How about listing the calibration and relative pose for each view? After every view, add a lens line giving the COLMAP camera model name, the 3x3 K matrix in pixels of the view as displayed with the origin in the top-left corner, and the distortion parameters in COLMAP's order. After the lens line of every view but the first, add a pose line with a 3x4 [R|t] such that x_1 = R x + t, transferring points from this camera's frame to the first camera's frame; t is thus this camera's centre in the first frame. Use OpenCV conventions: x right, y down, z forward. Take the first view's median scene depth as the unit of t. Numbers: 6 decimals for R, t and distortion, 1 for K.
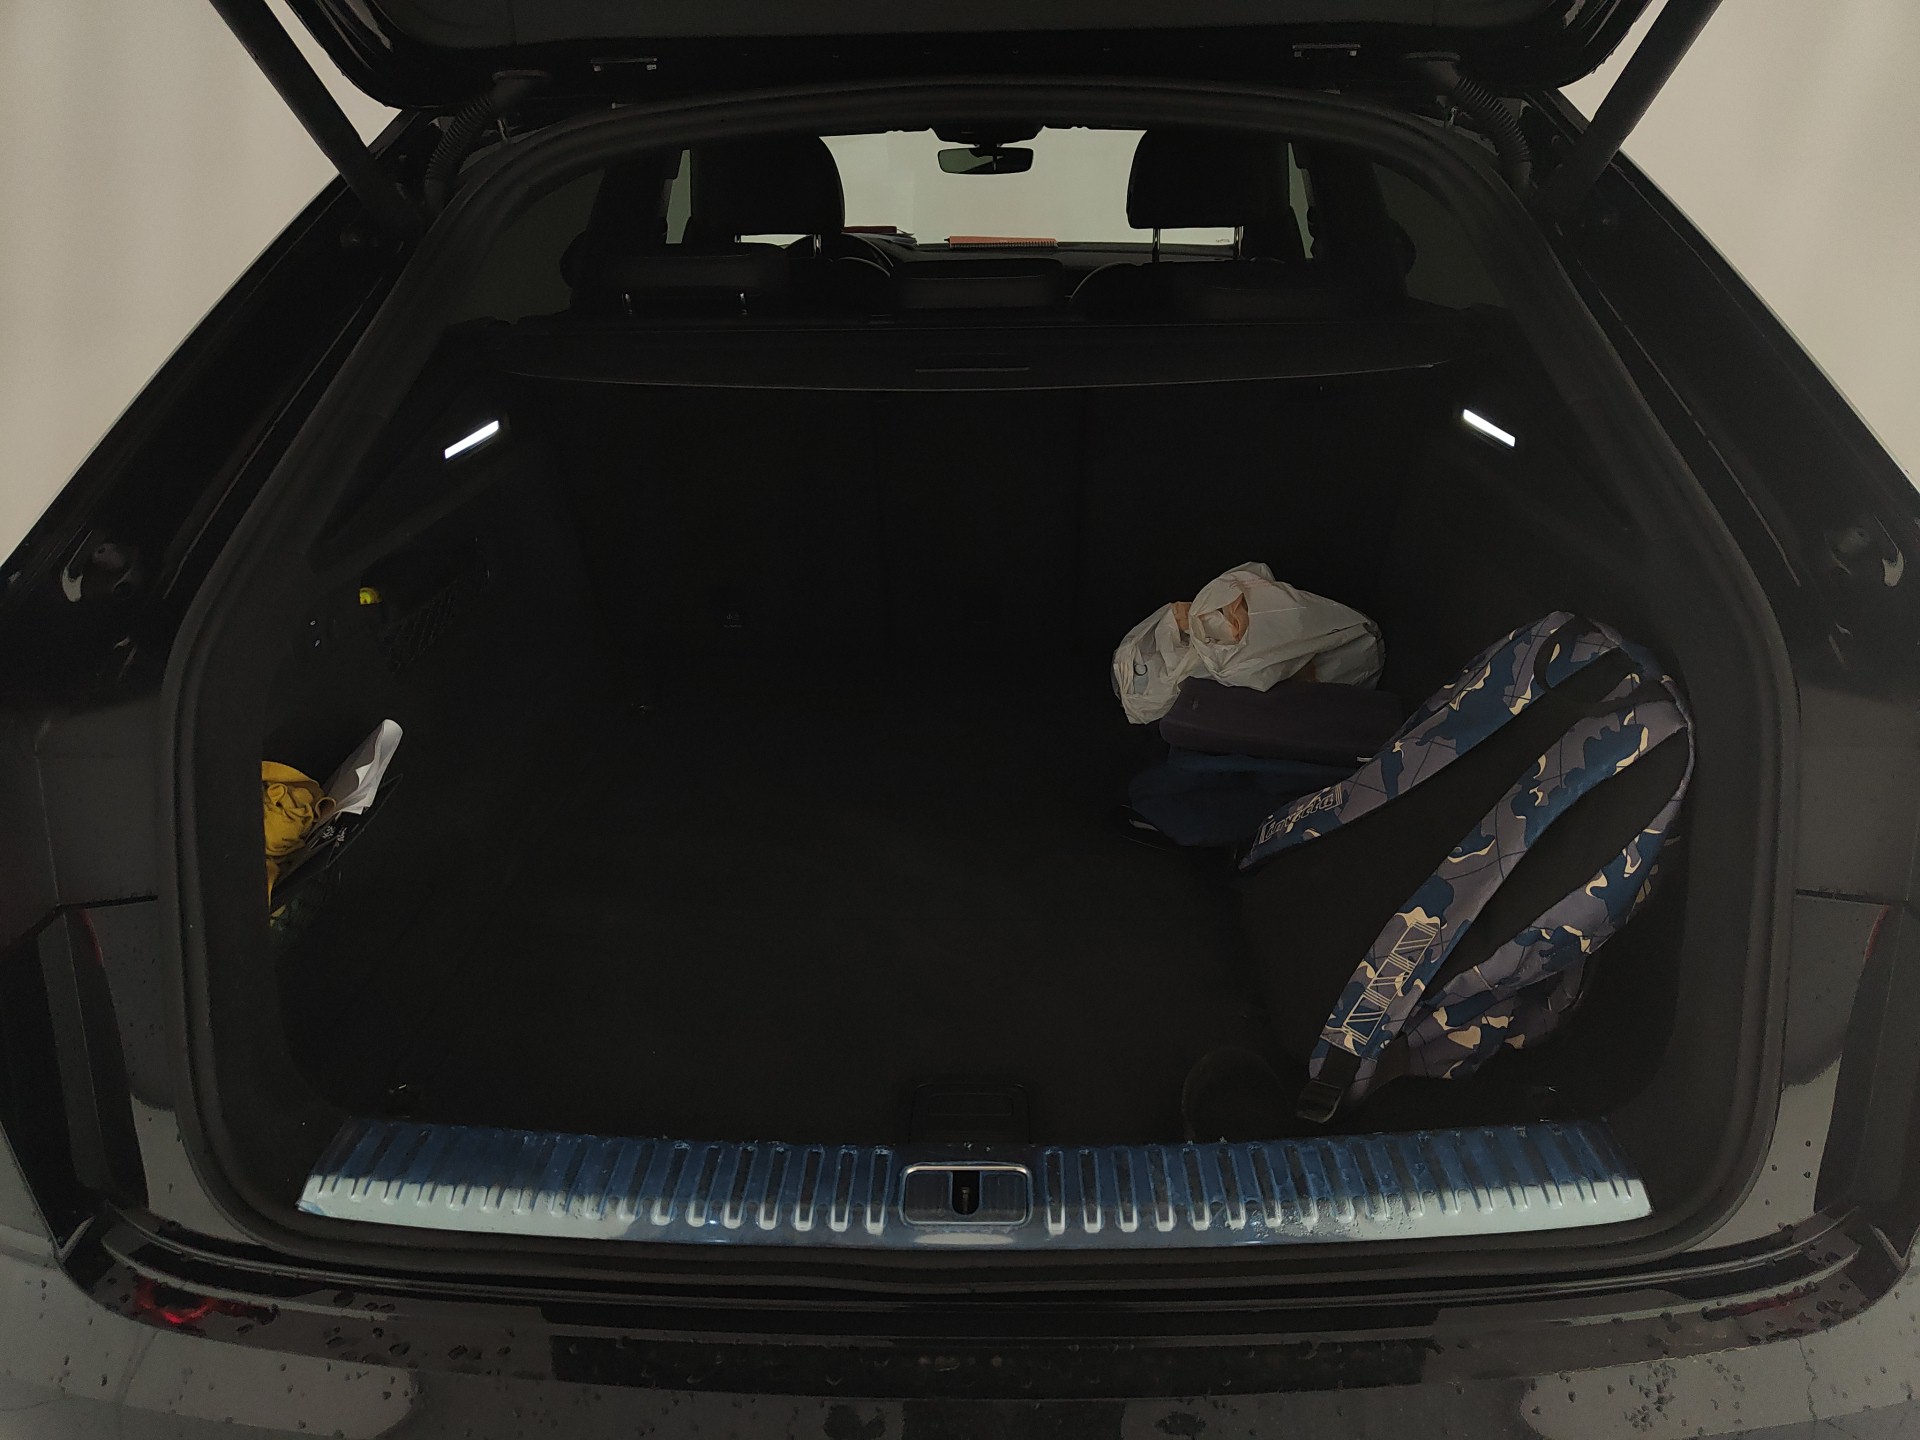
lens RADIAL K [[1326.9, 0, 953.4], [0, 1326.9, 730.3], [0, 0, 1]] dist [-0.010540, 0.007025]
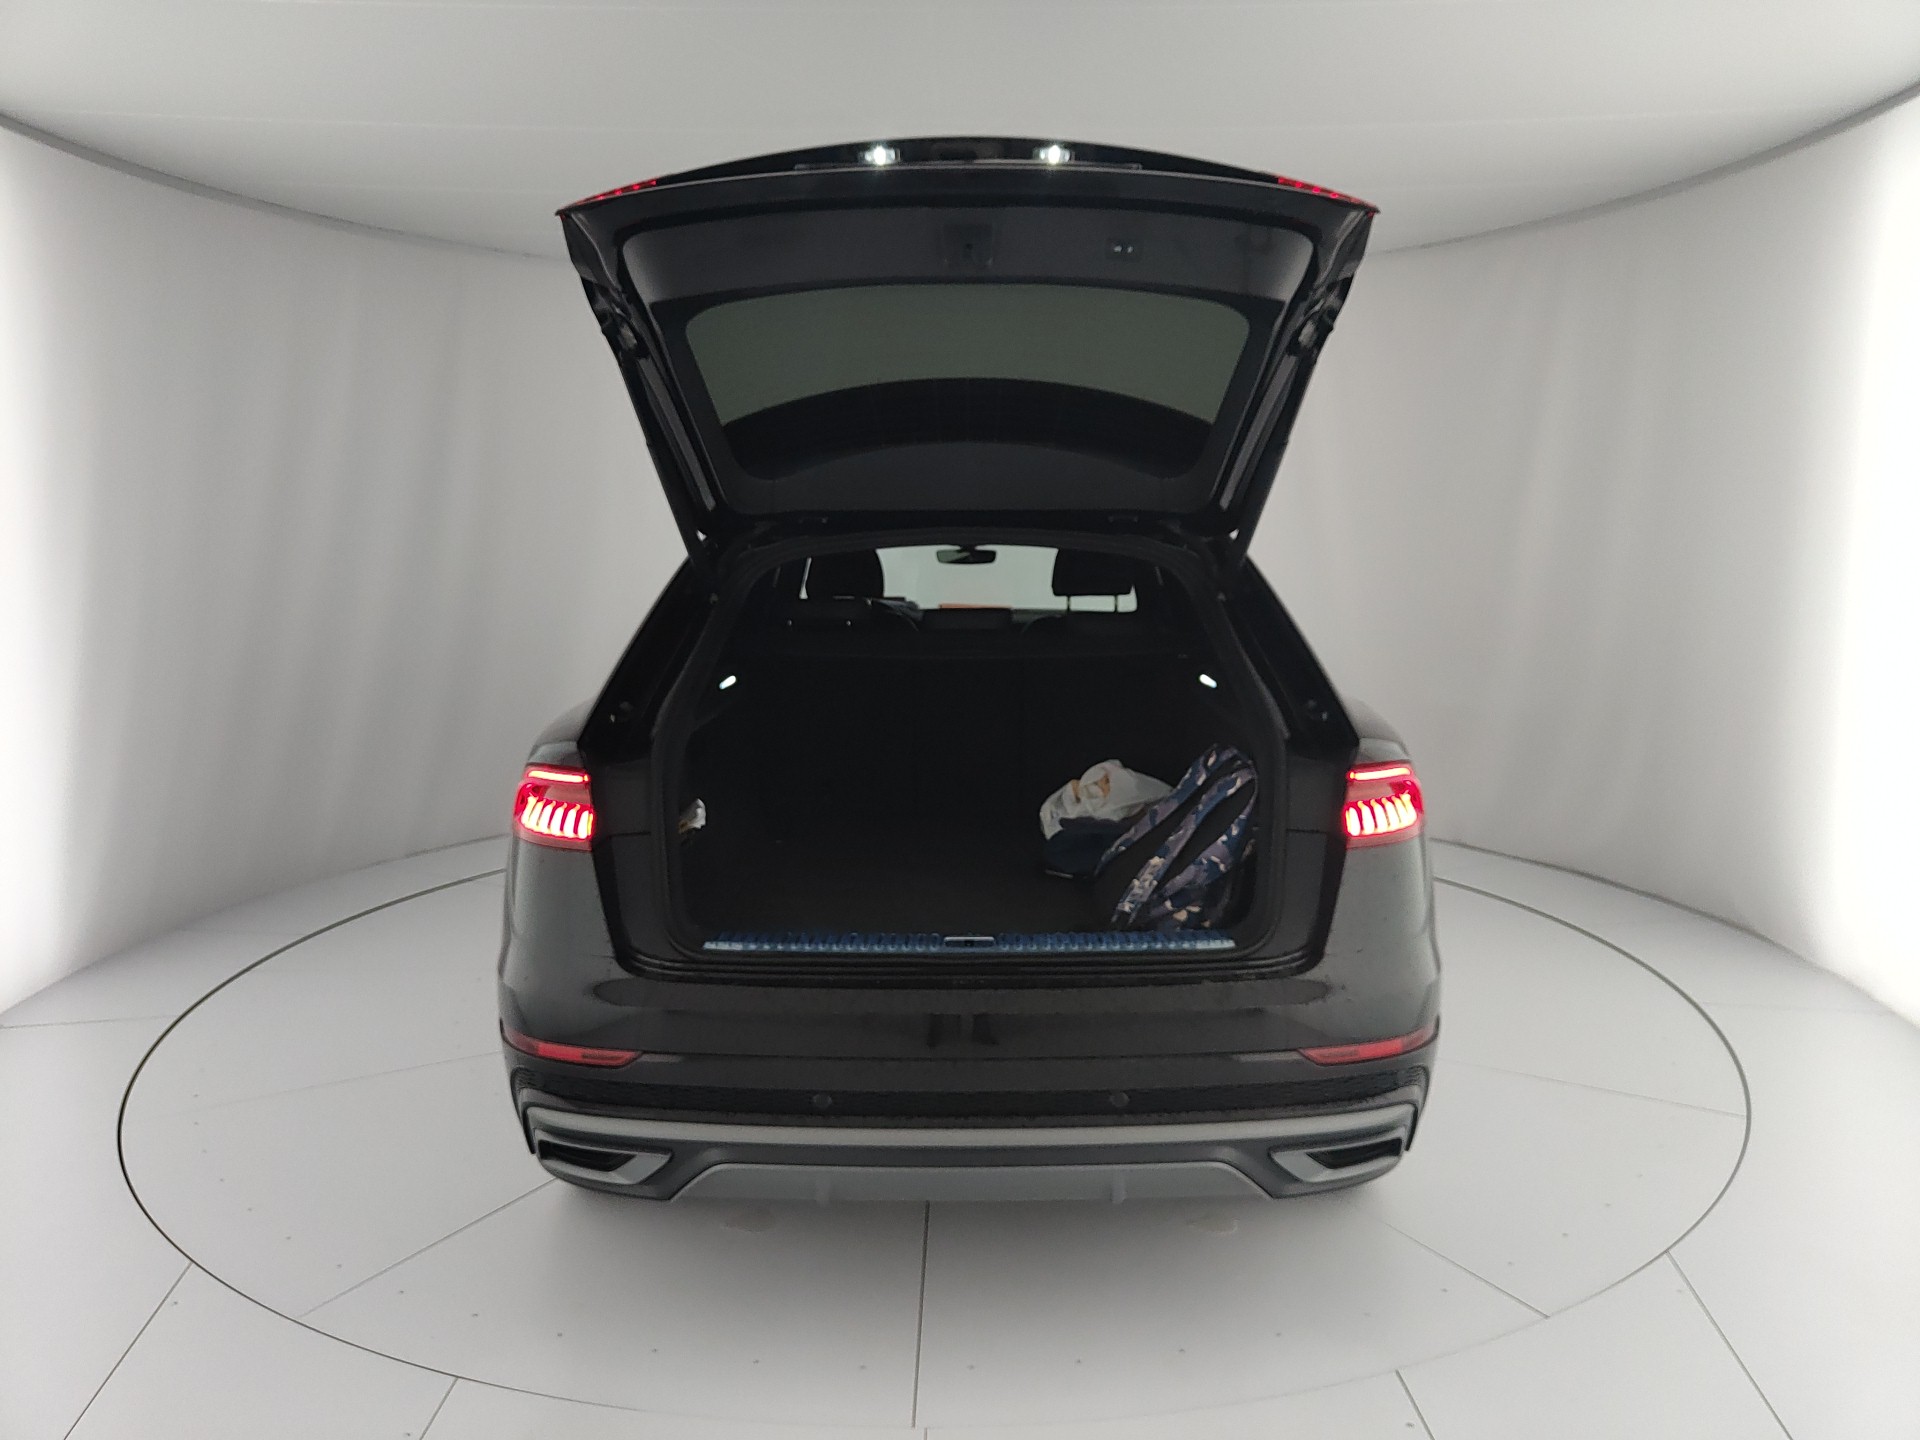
lens RADIAL K [[1326.9, 0, 960.1], [0, 1326.9, 715.7], [0, 0, 1]] dist [-0.010540, 0.007025]
pose [[0.999630, 0.009468, 0.025501, -0.064704], [-0.002008, 0.960598, -0.277935, 0.539895], [-0.027128, 0.277781, 0.960261, -1.322915]]
